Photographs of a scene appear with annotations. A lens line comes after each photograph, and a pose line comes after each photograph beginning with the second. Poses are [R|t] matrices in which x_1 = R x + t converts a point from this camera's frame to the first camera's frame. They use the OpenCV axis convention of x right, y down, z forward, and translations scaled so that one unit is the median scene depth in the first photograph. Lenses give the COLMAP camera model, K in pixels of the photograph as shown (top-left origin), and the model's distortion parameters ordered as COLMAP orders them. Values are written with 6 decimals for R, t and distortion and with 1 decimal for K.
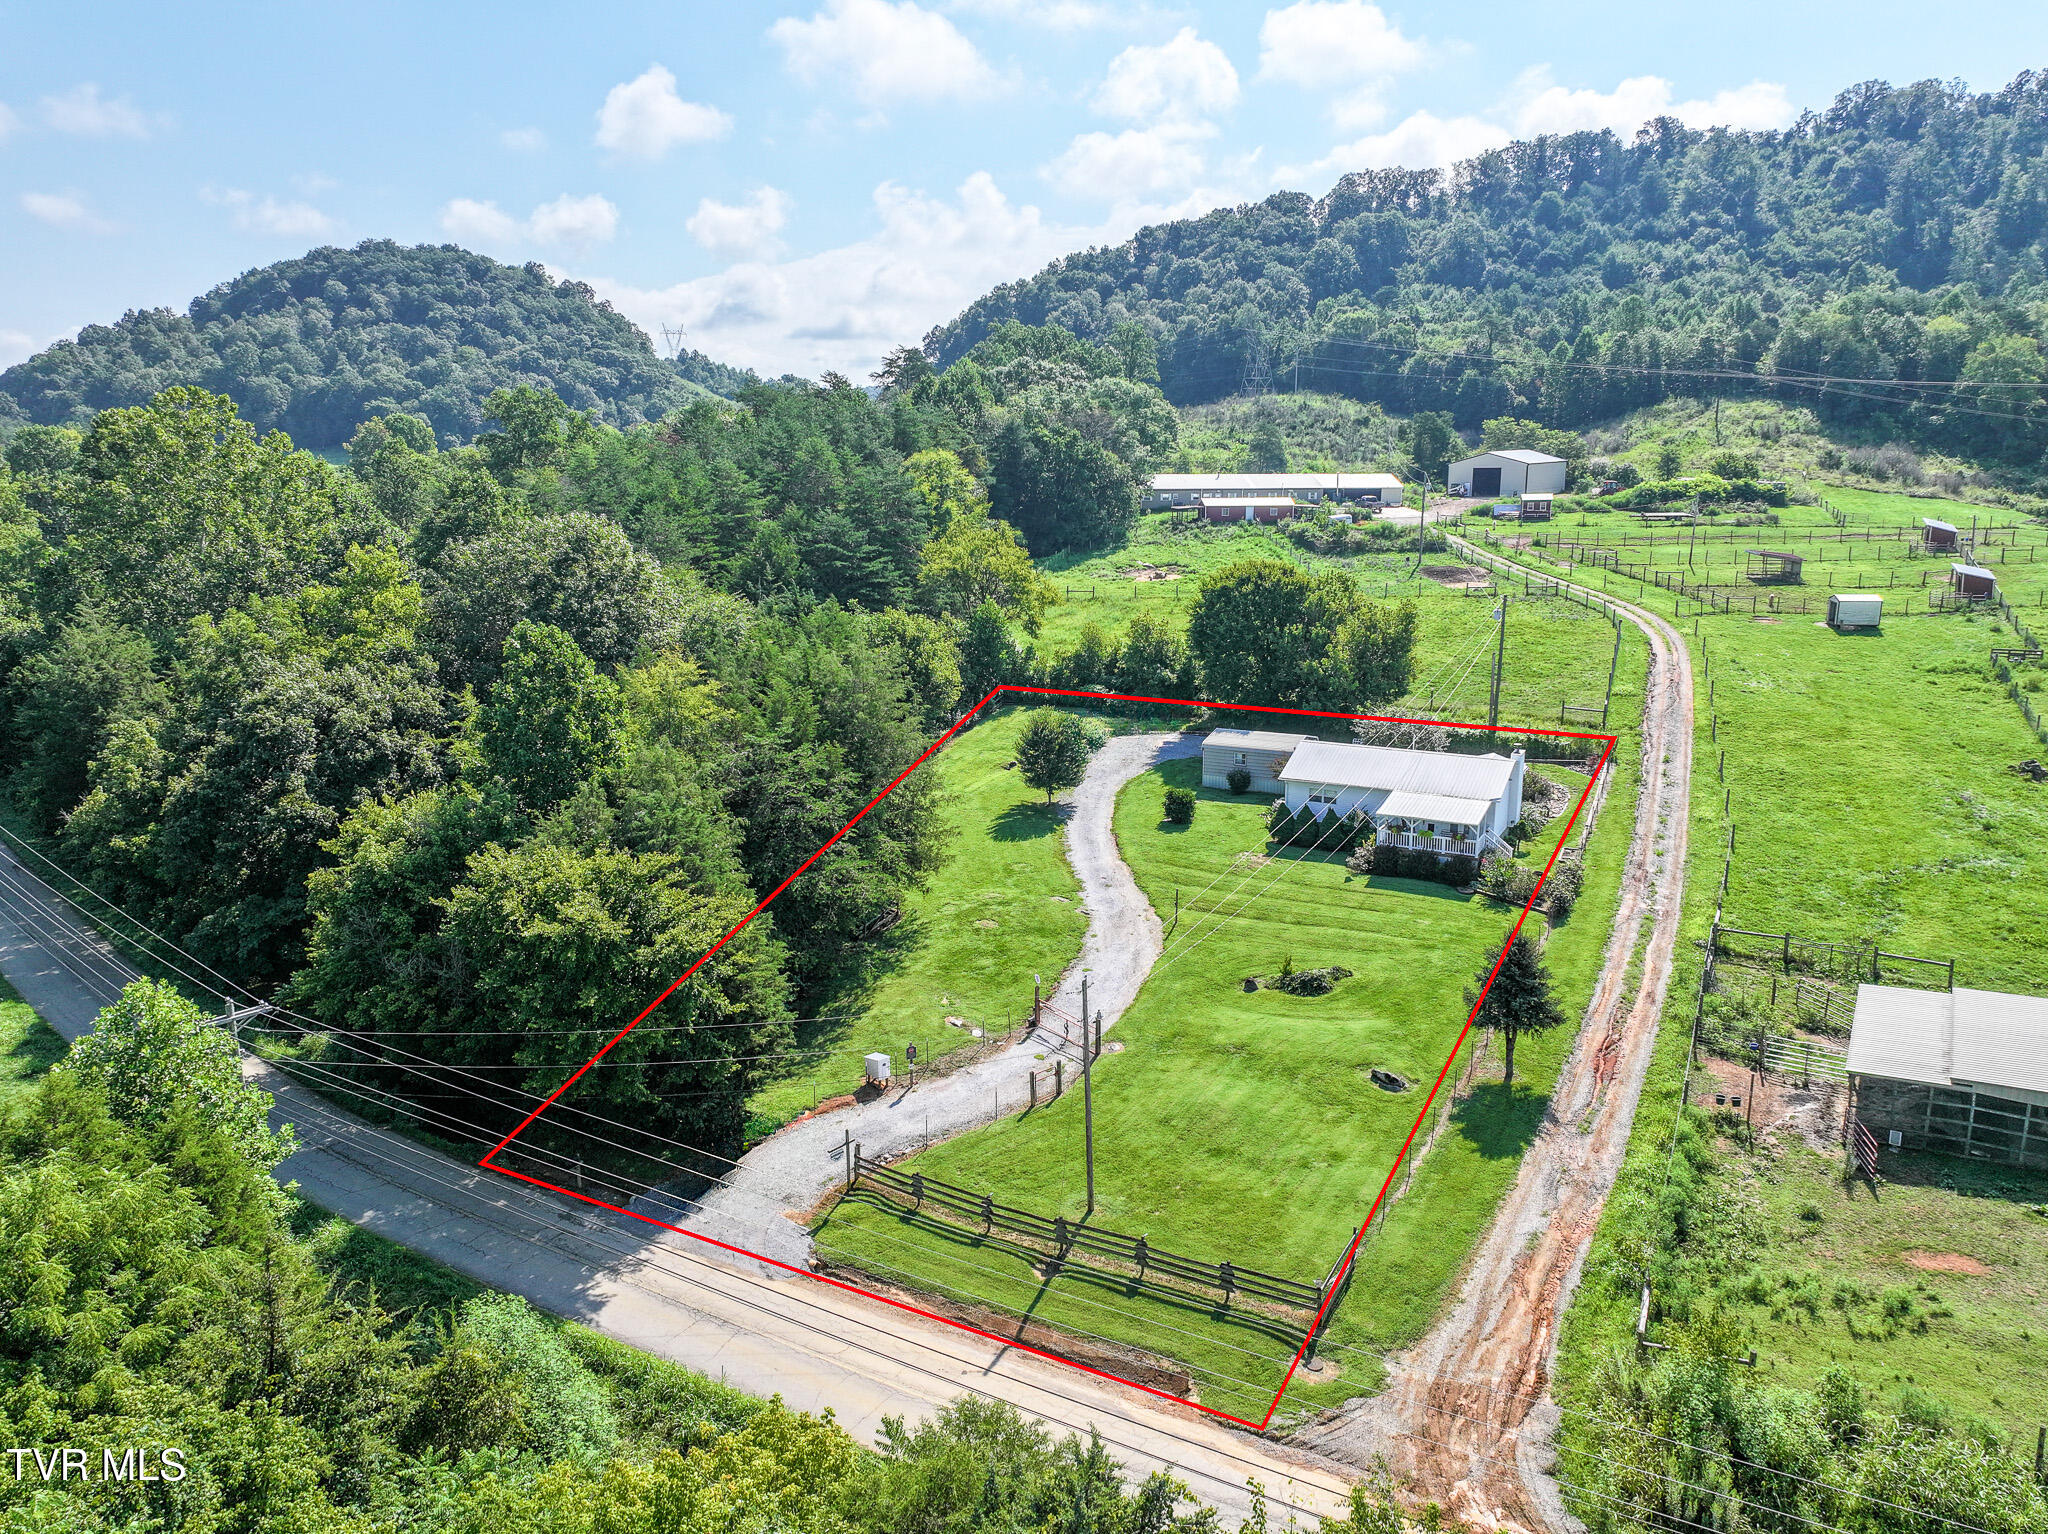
lens RADIAL K [[1432.5, 0, 1026.5], [0, 1432.5, 755.1], [0, 0, 1]] dist [-0.006080, 0.020386]
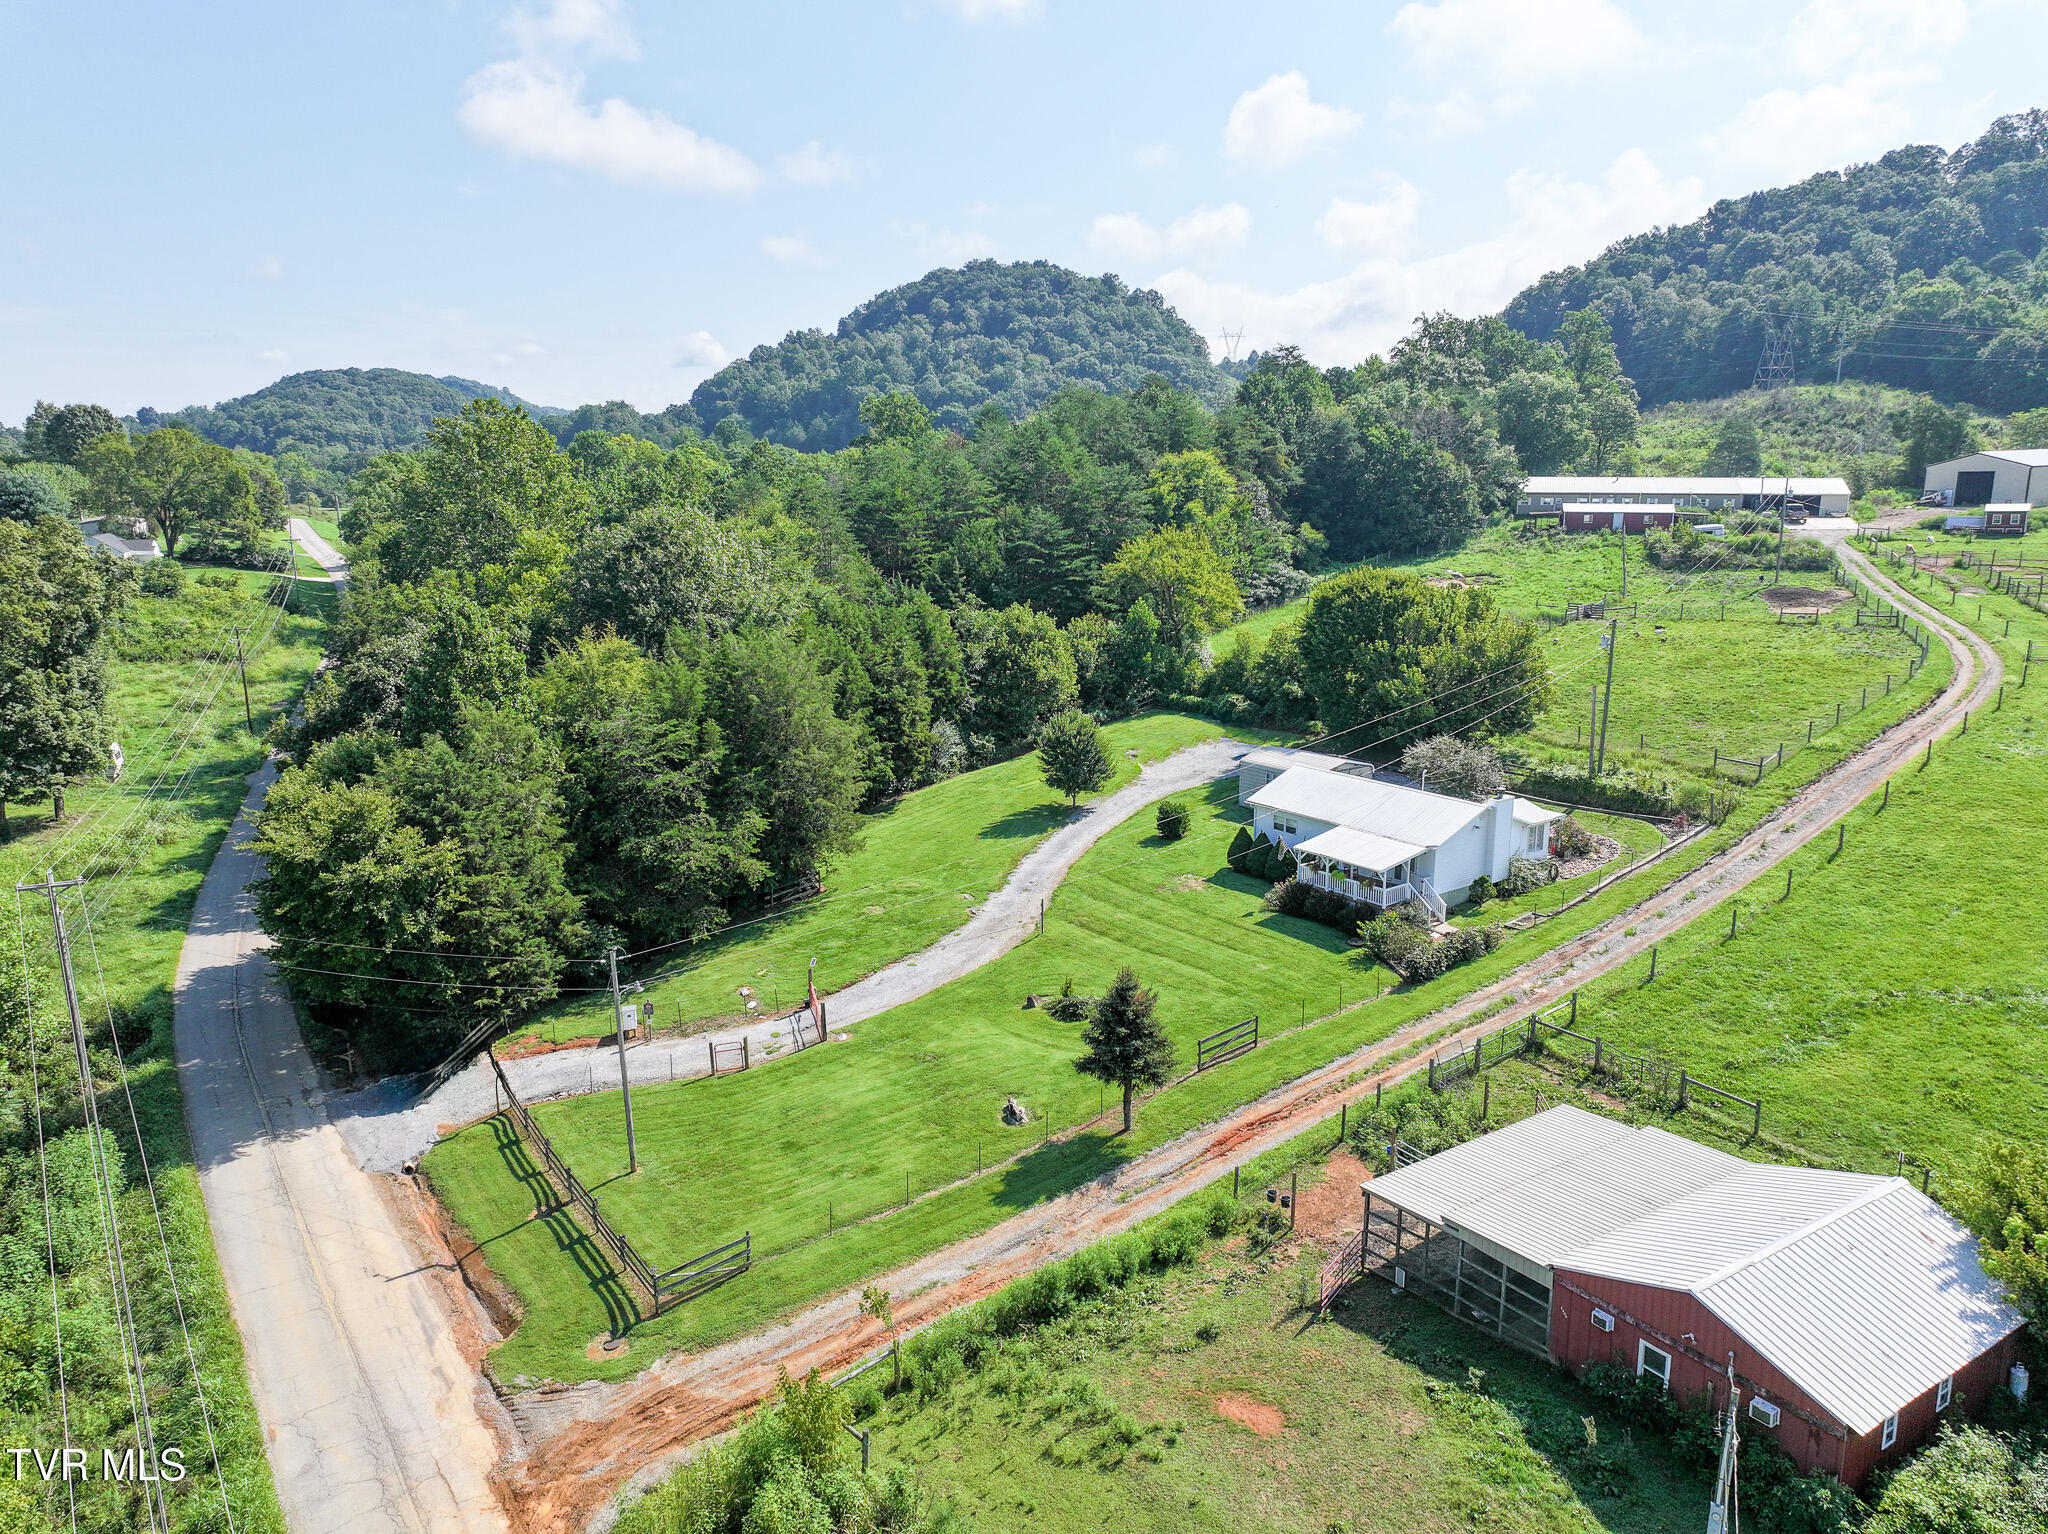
lens RADIAL K [[1432.5, 0, 1026.5], [0, 1432.5, 755.1], [0, 0, 1]] dist [-0.006080, 0.020386]
pose [[0.913323, 0.085057, -0.398253, 0.079387], [-0.085177, 0.996213, 0.017429, -0.003389], [0.398227, 0.018004, 0.917110, 0.016369]]
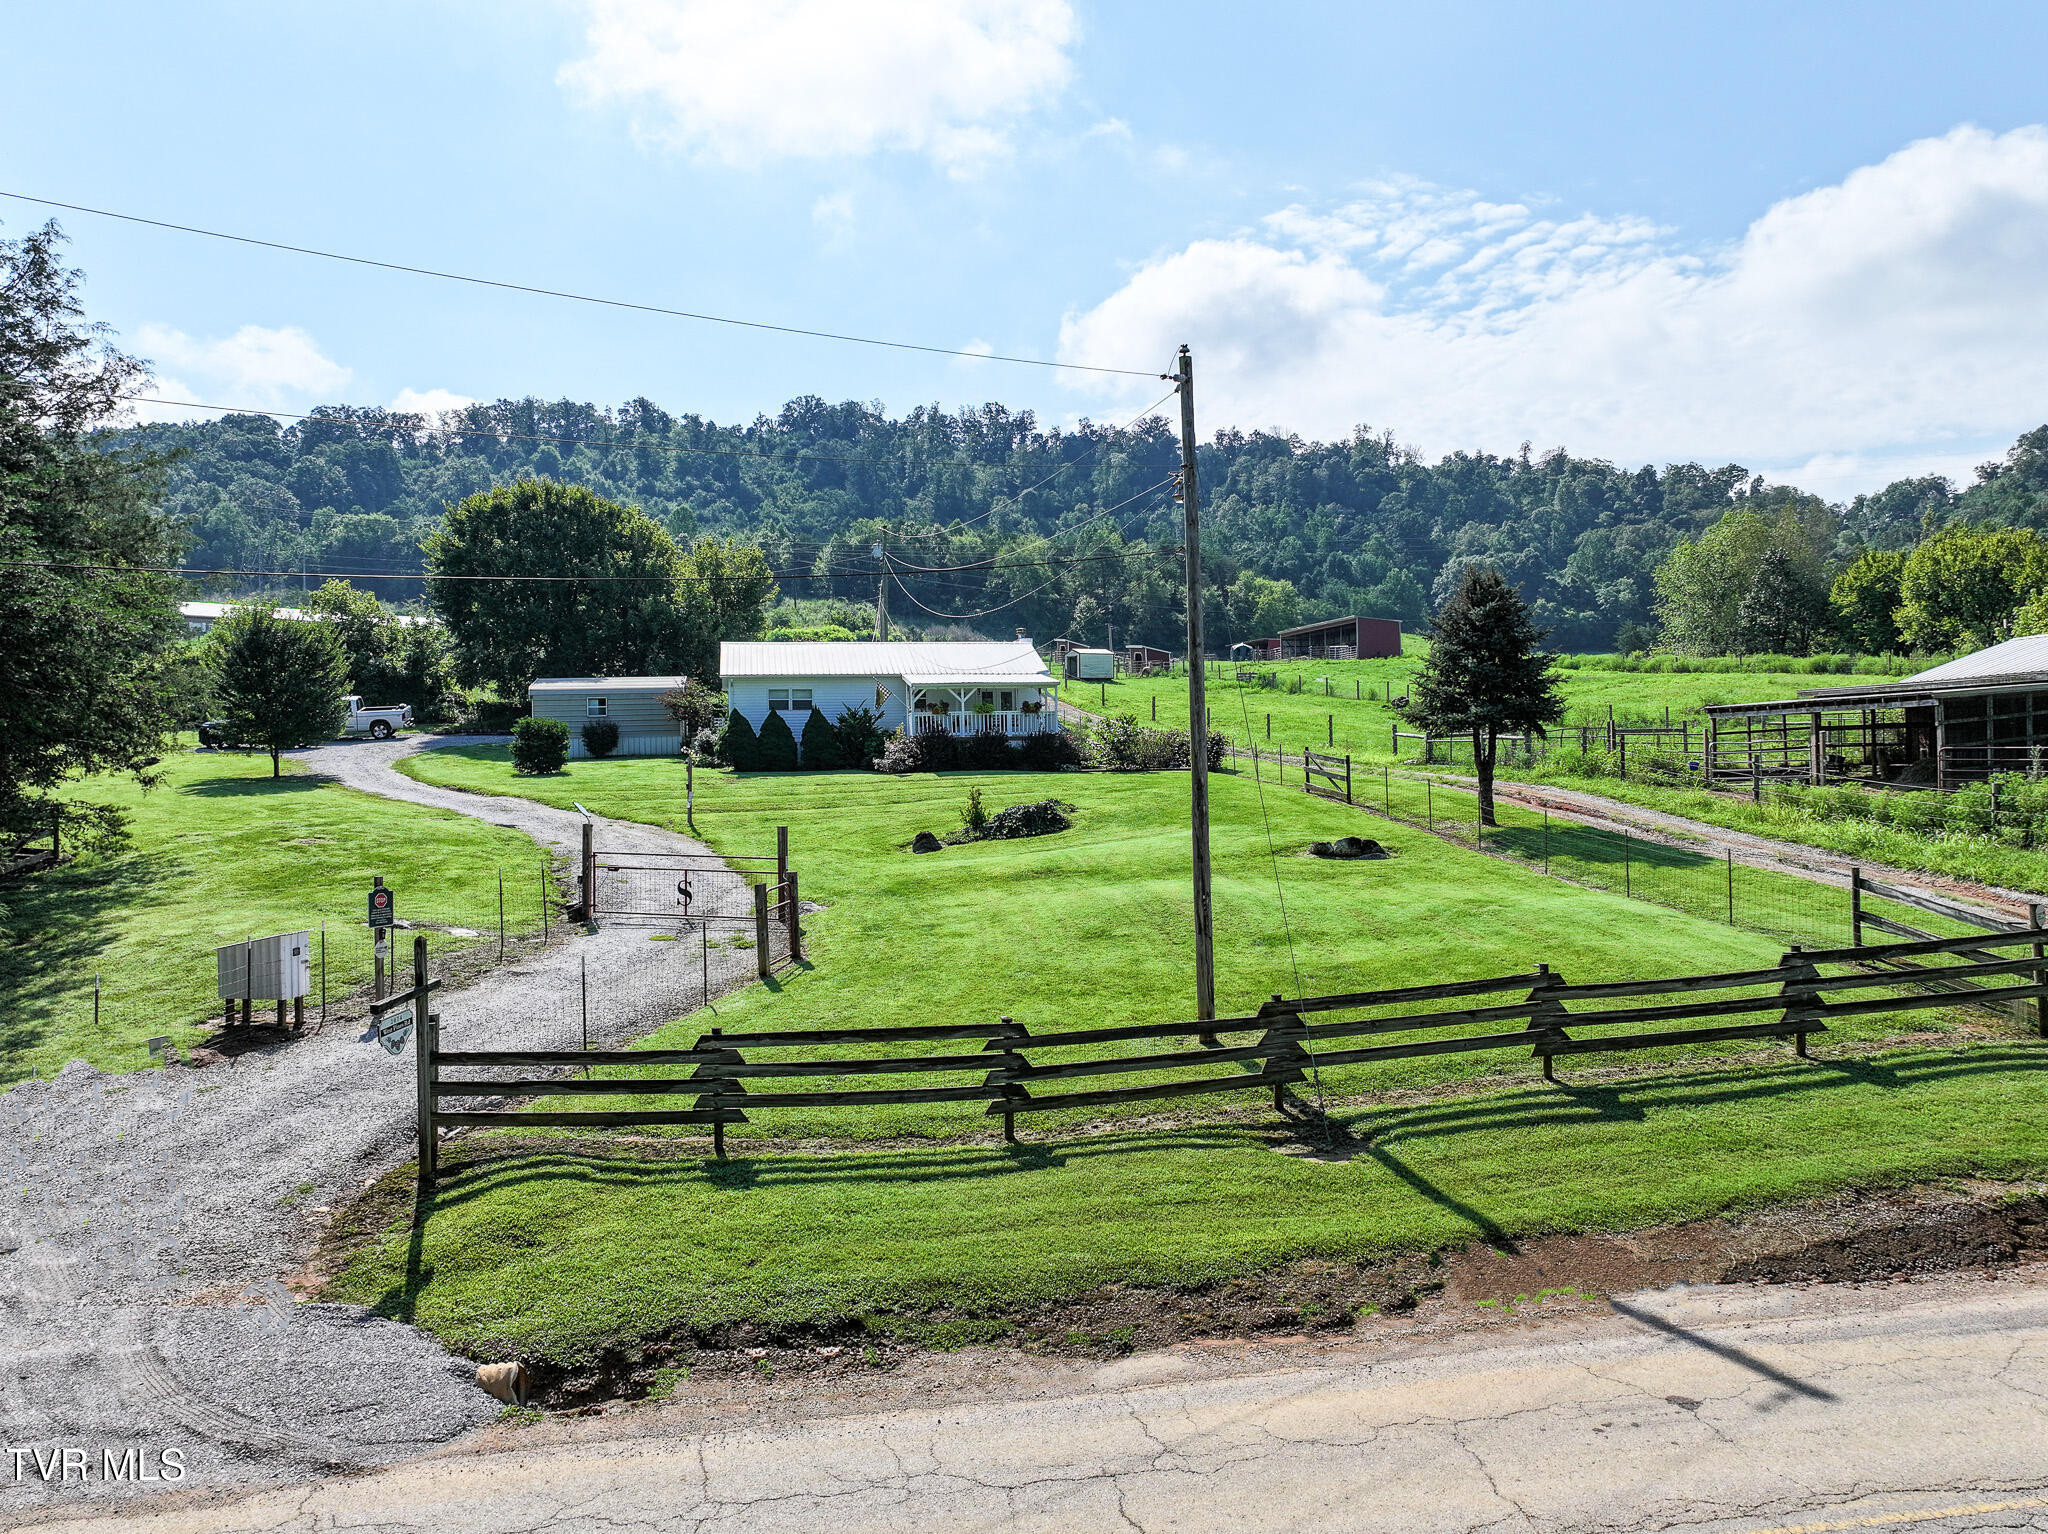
lens RADIAL K [[1463.2, 0, 1030.7], [0, 1463.2, 759.9], [0, 0, 1]] dist [0.003517, -0.001576]
pose [[0.769900, -0.008745, 0.638105, -0.025045], [0.147402, 0.975305, -0.164479, 0.034196], [-0.620908, 0.220690, 0.752176, 0.083348]]
